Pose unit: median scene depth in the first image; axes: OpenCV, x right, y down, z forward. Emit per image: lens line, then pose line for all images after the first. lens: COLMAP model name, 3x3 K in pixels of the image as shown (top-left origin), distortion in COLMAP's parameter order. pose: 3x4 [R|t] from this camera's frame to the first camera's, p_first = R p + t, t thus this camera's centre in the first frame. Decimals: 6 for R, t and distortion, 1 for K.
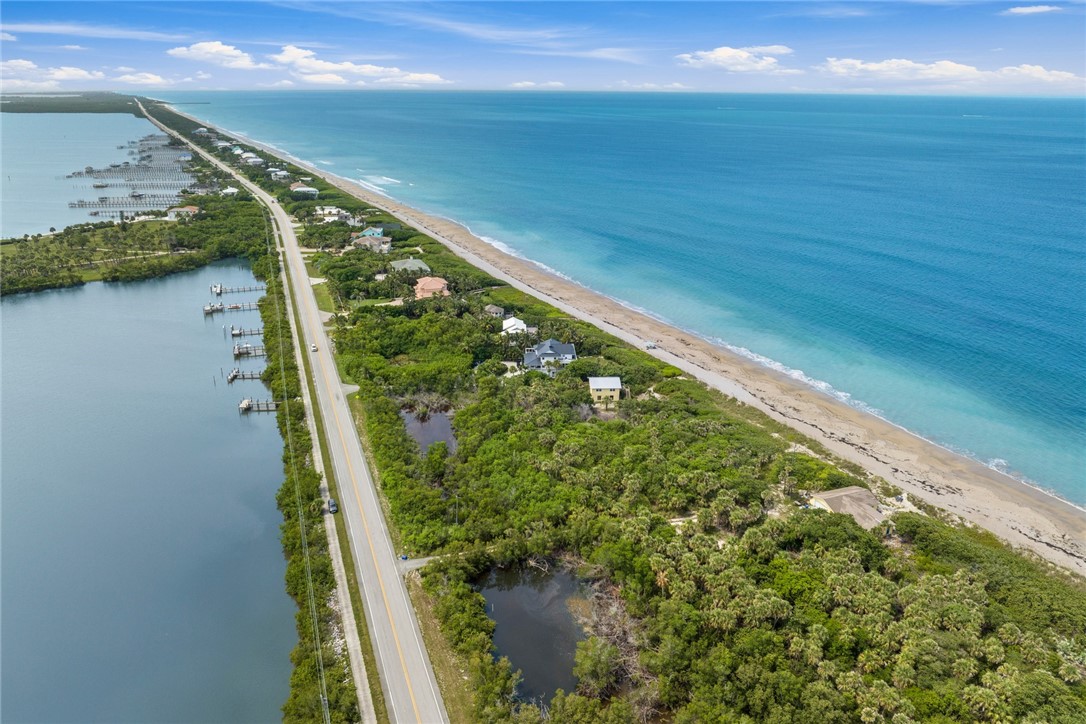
lens RADIAL K [[769.5, 0, 543.0], [0, 769.5, 362.0], [0, 0, 1]] dist [-0.026123, -0.000395]
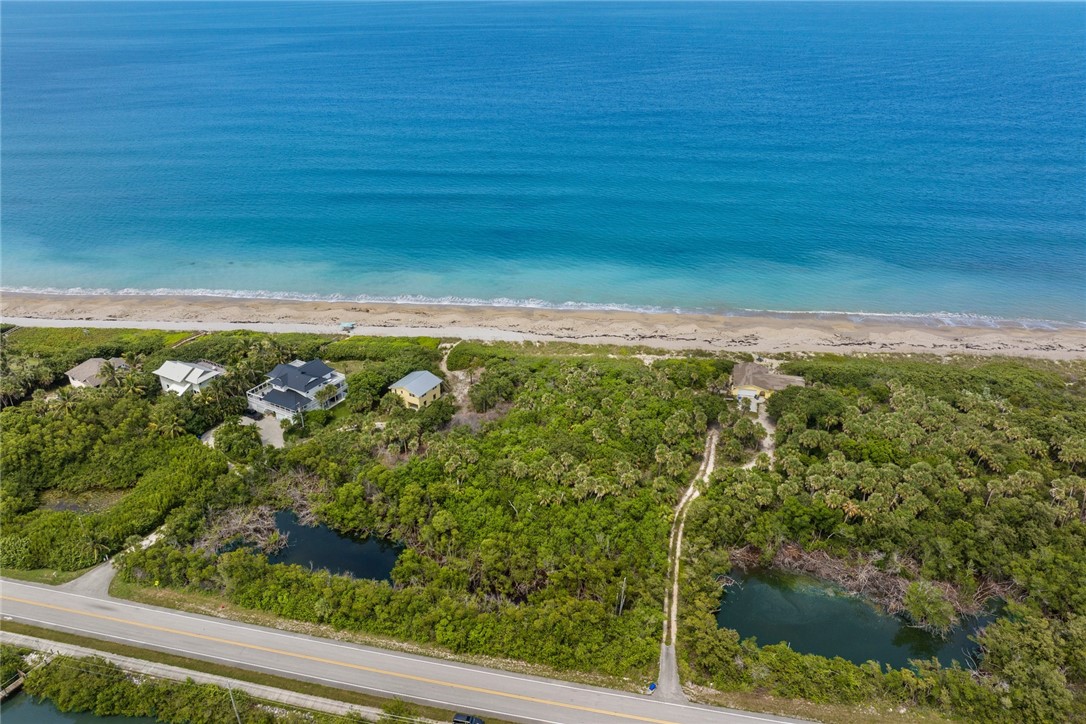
lens RADIAL K [[769.5, 0, 543.0], [0, 769.5, 362.0], [0, 0, 1]] dist [-0.026123, -0.000395]
pose [[0.533911, -0.386538, 0.752015, -0.600379], [0.293173, 0.918846, 0.264144, -0.226472], [-0.793088, 0.079441, 0.603905, 0.561091]]
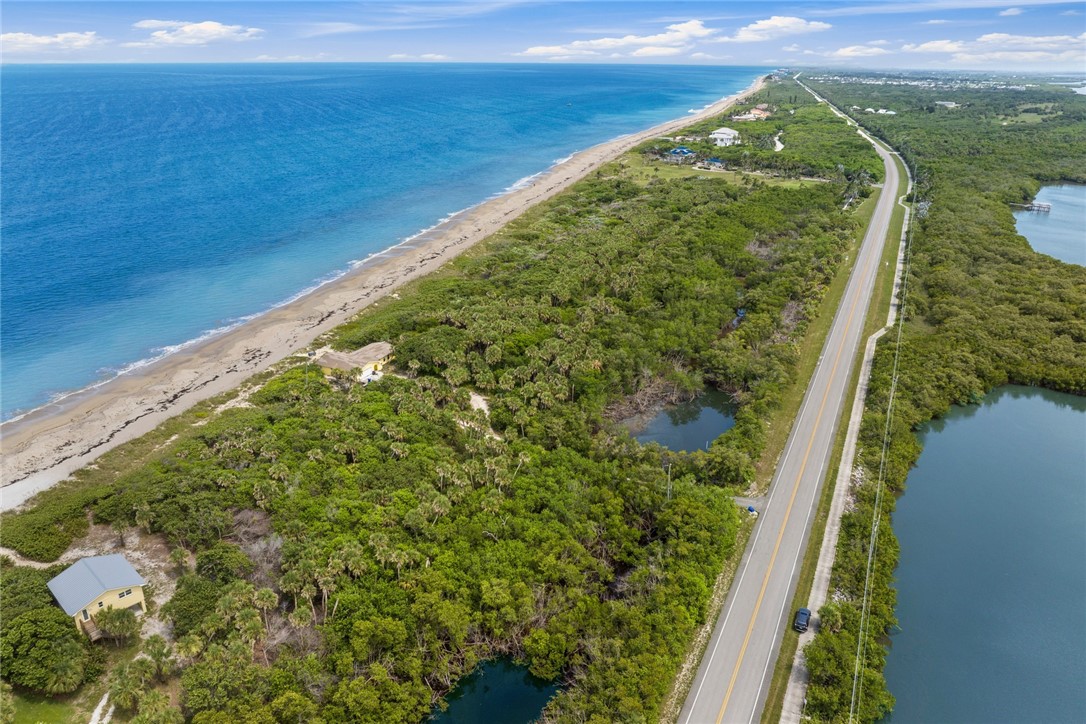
lens RADIAL K [[769.5, 0, 543.0], [0, 769.5, 362.0], [0, 0, 1]] dist [-0.026123, -0.000395]
pose [[-0.703511, -0.271868, 0.656627, -0.470835], [0.231469, 0.785905, 0.573390, -0.353914], [-0.671933, 0.555375, -0.489964, 1.325748]]
